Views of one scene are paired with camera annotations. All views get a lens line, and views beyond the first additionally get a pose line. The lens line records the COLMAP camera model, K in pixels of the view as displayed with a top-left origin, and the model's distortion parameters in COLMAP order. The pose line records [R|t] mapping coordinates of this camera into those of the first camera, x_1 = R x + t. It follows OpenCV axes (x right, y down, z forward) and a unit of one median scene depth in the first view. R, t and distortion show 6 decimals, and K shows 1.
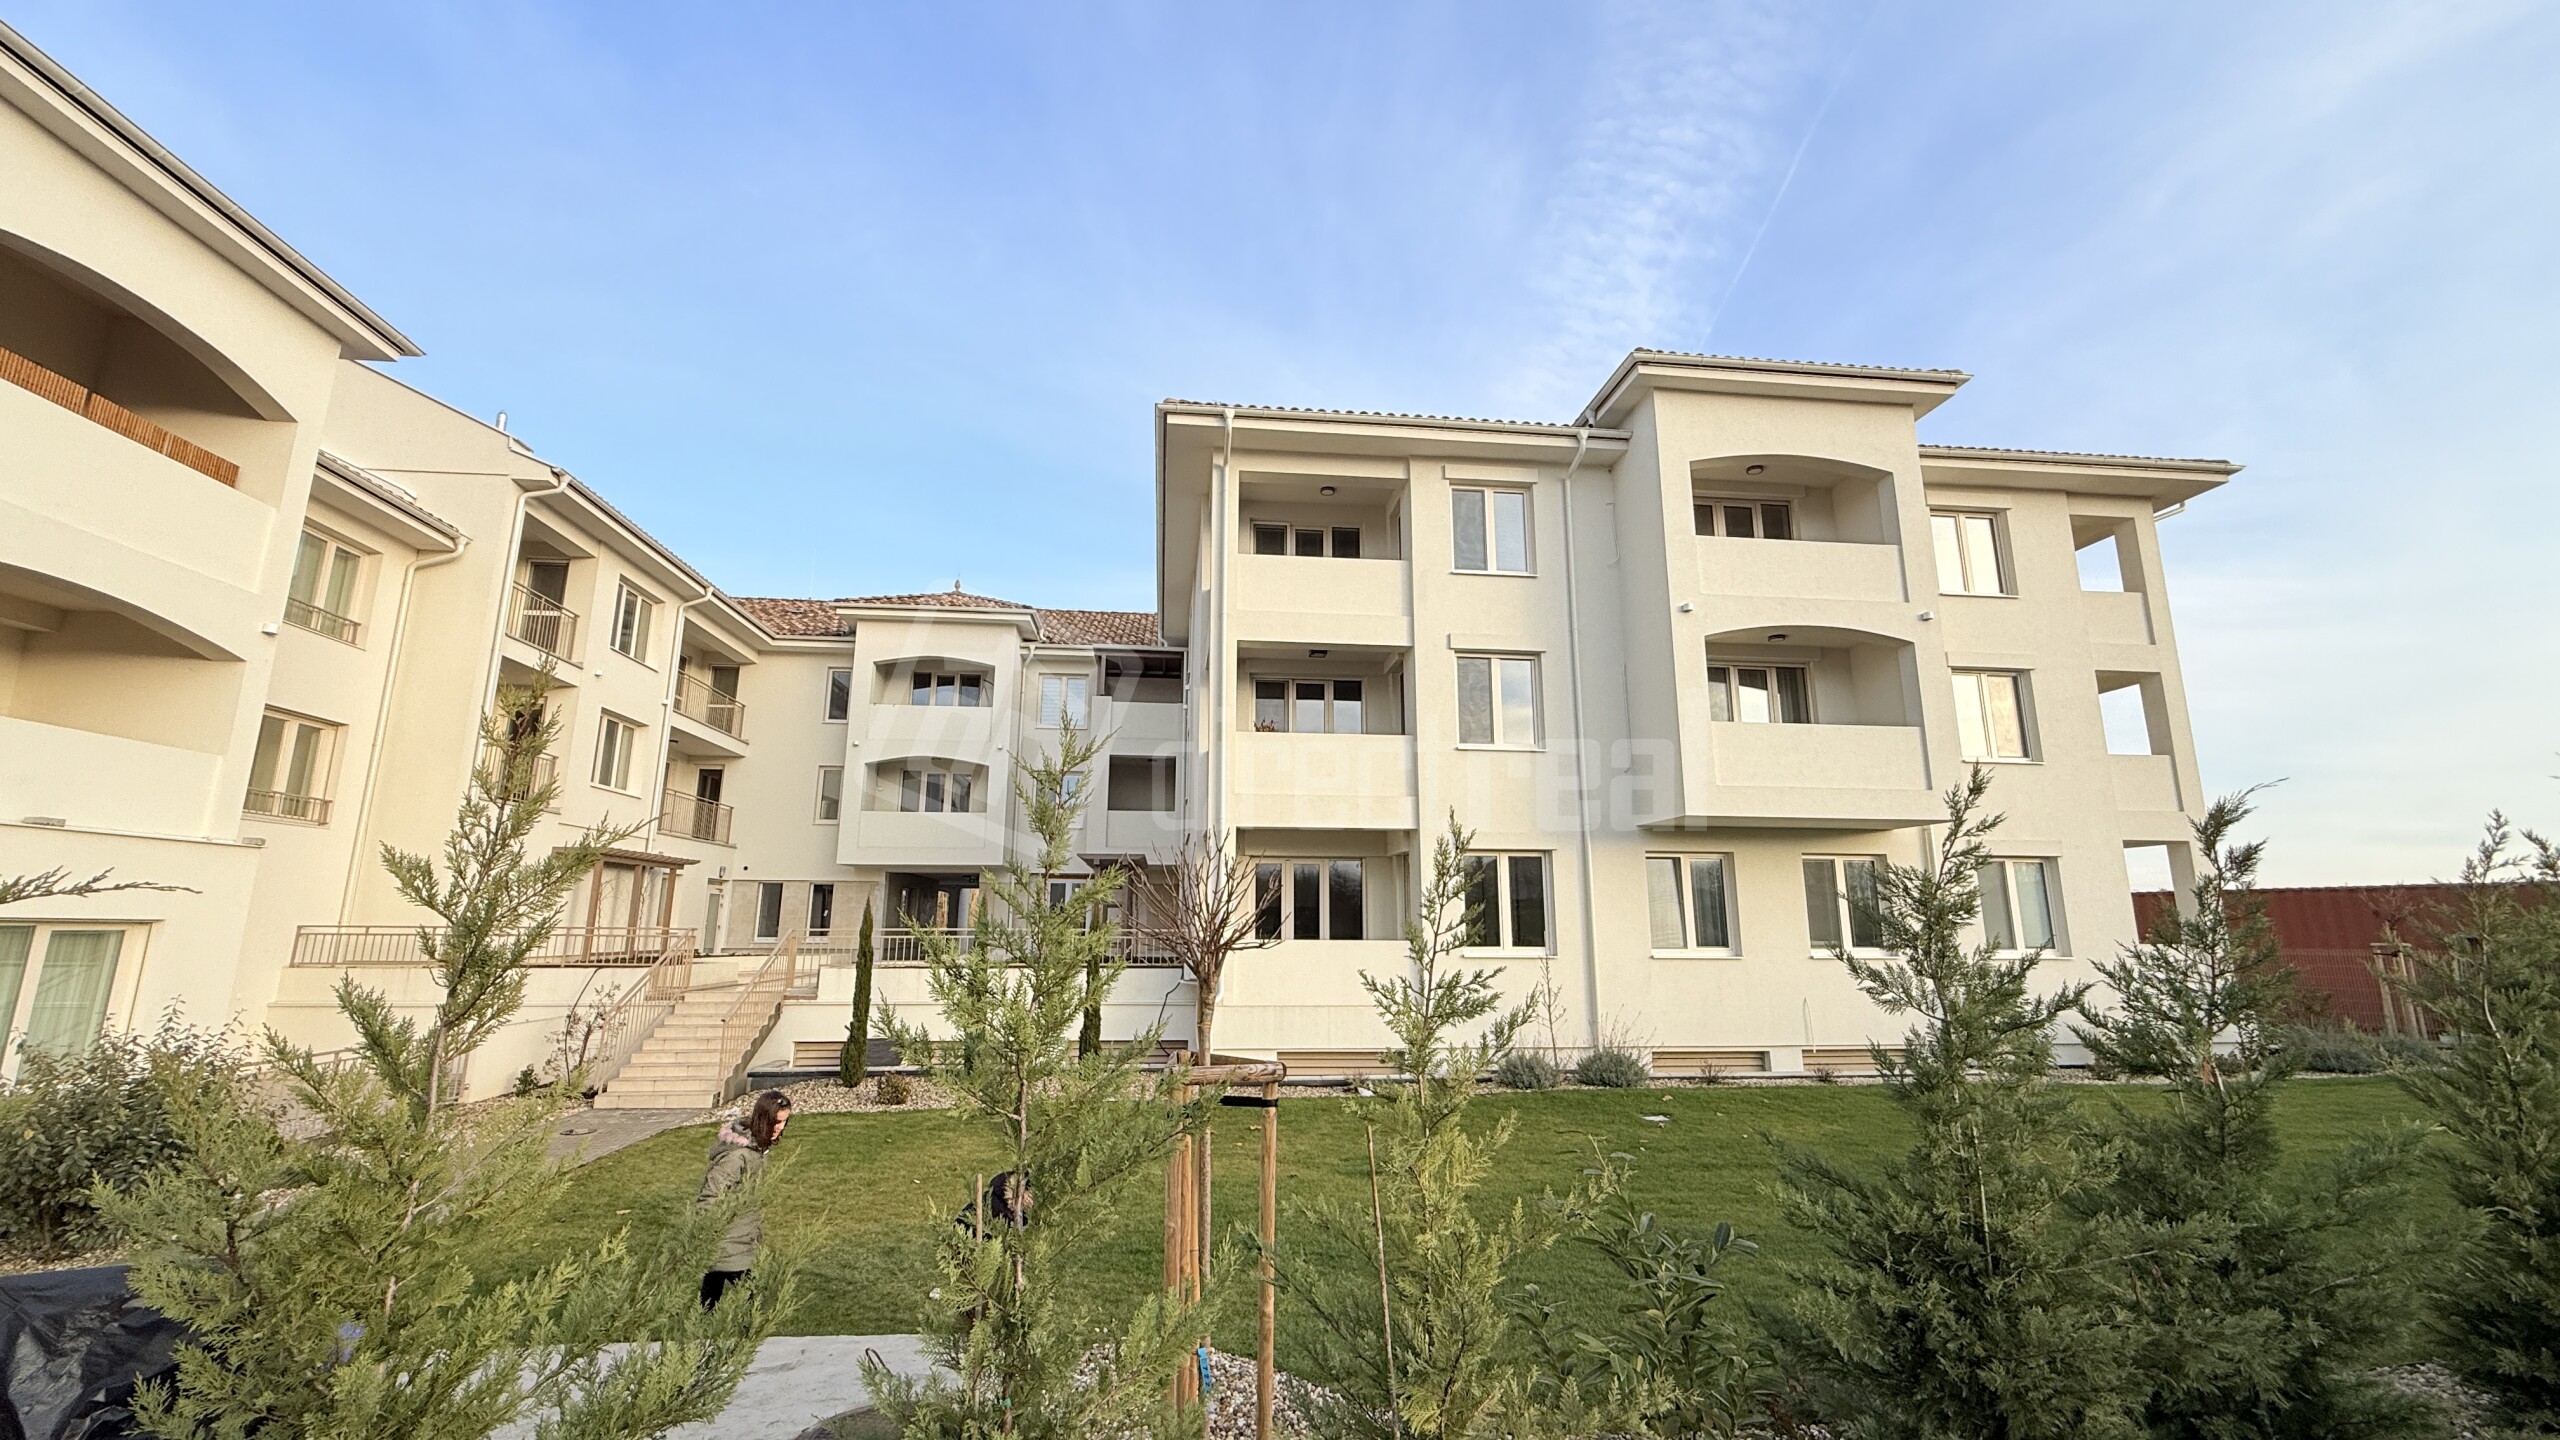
lens RADIAL K [[1021.4, 0, 1272.9], [0, 1021.4, 723.3], [0, 0, 1]] dist [-0.000270, 0.000172]
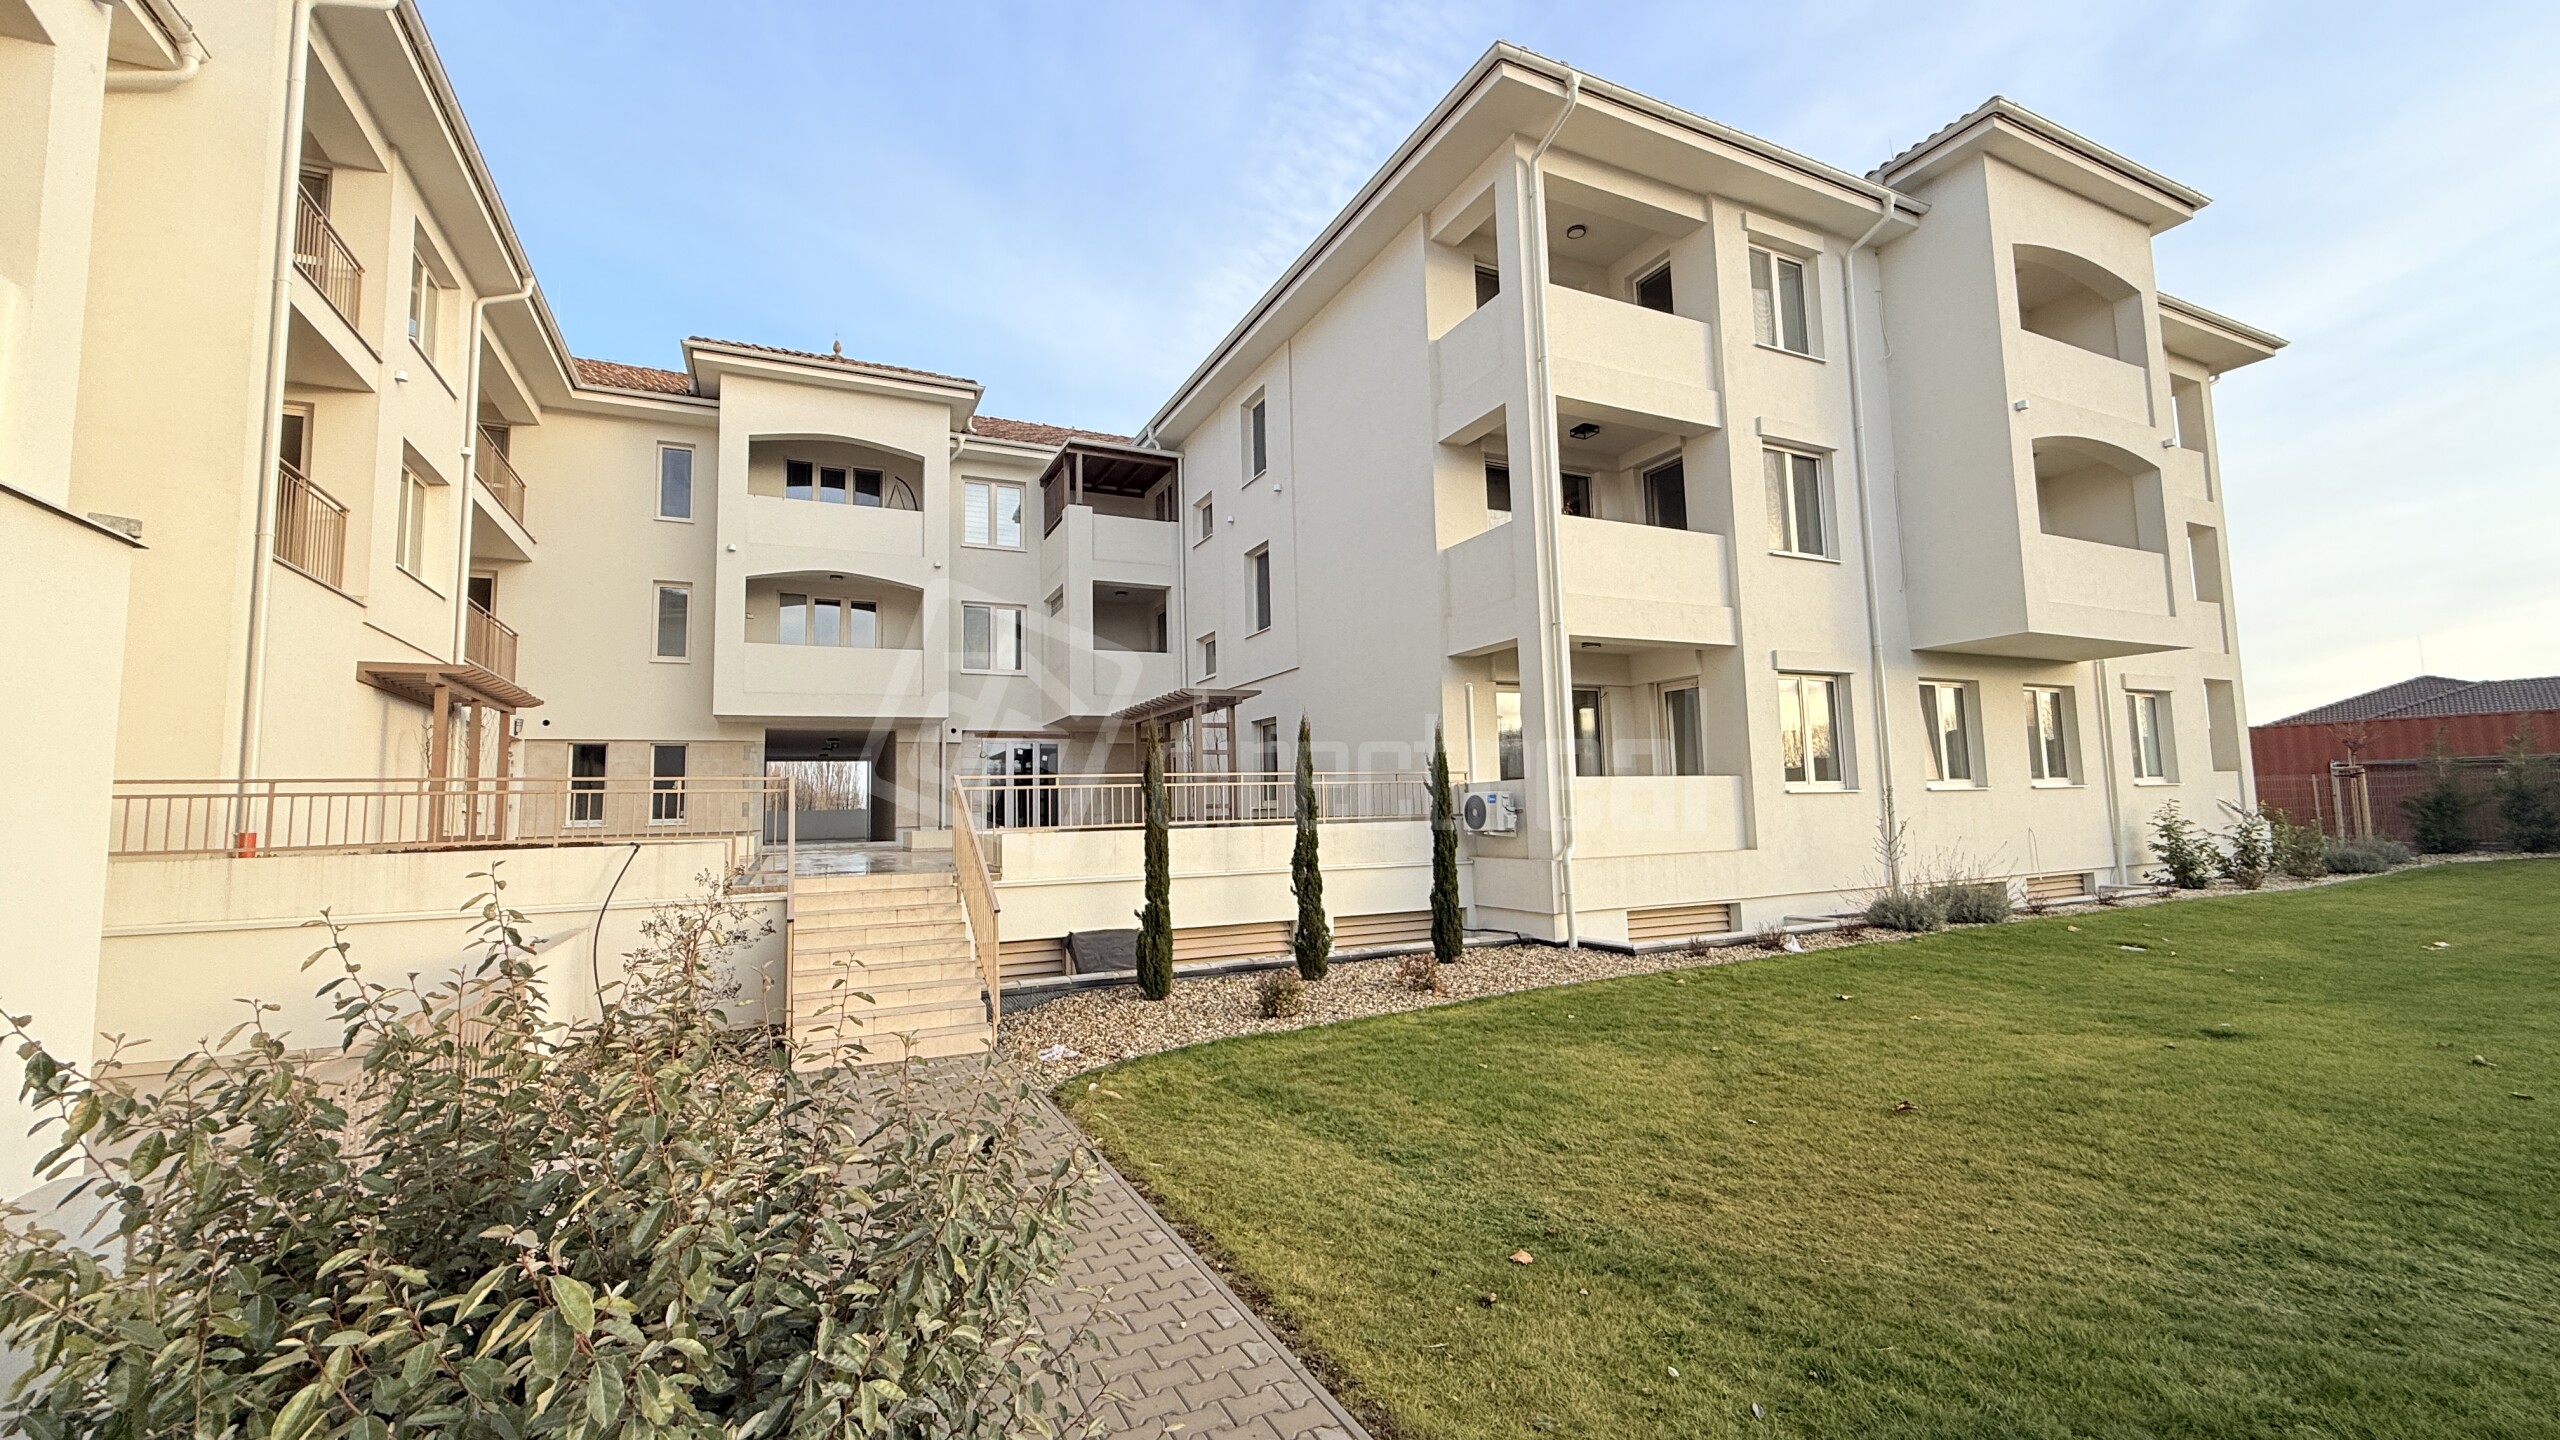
lens RADIAL K [[996.6, 0, 1280.5], [0, 996.6, 675.1], [0, 0, 1]] dist [-0.013388, 0.000056]
pose [[0.939649, 0.018956, 0.341615, -0.282019], [-0.037218, 0.998202, 0.046981, 0.061669], [-0.340110, -0.056860, 0.938665, 0.214451]]
